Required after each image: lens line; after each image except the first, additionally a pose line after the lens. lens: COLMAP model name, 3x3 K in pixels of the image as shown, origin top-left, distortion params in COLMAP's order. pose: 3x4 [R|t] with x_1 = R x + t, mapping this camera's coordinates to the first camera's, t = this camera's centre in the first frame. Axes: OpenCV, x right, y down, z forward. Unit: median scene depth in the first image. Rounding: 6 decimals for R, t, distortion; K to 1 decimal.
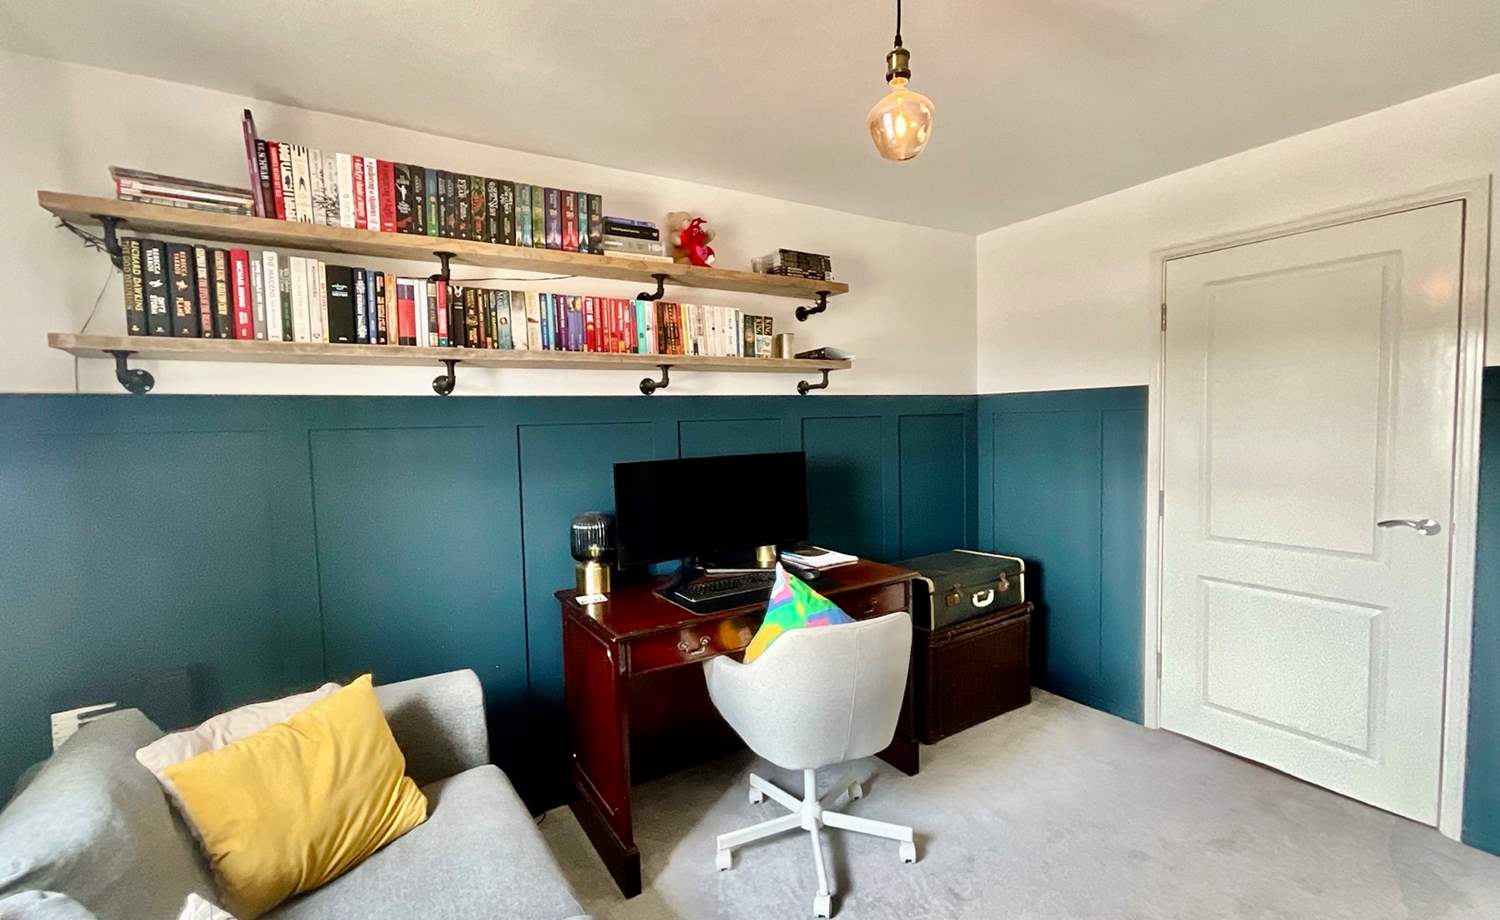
lens RADIAL K [[637.0, 0, 750.0], [0, 637.0, 460.0], [0, 0, 1]] dist [-0.000544, -0.000242]
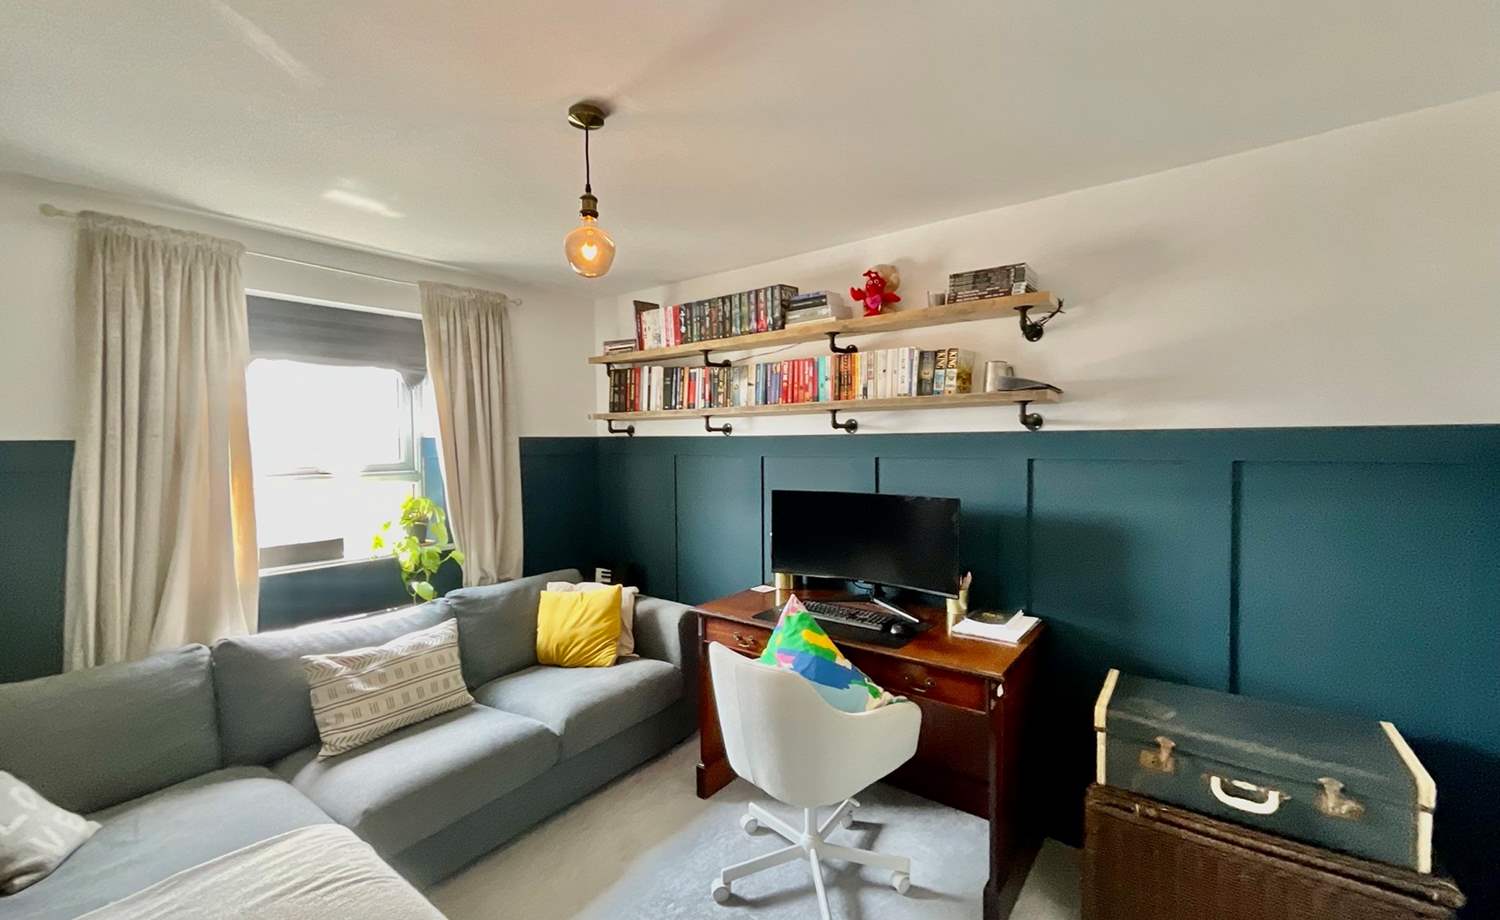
lens RADIAL K [[608.3, 0, 750.0], [0, 608.3, 460.0], [0, 0, 1]] dist [-0.000823, -0.000059]
pose [[0.353309, 0.054816, -0.933899, 0.934483], [-0.053987, 0.997813, 0.038143, -0.101762], [0.933947, 0.036942, 0.355496, 0.519736]]
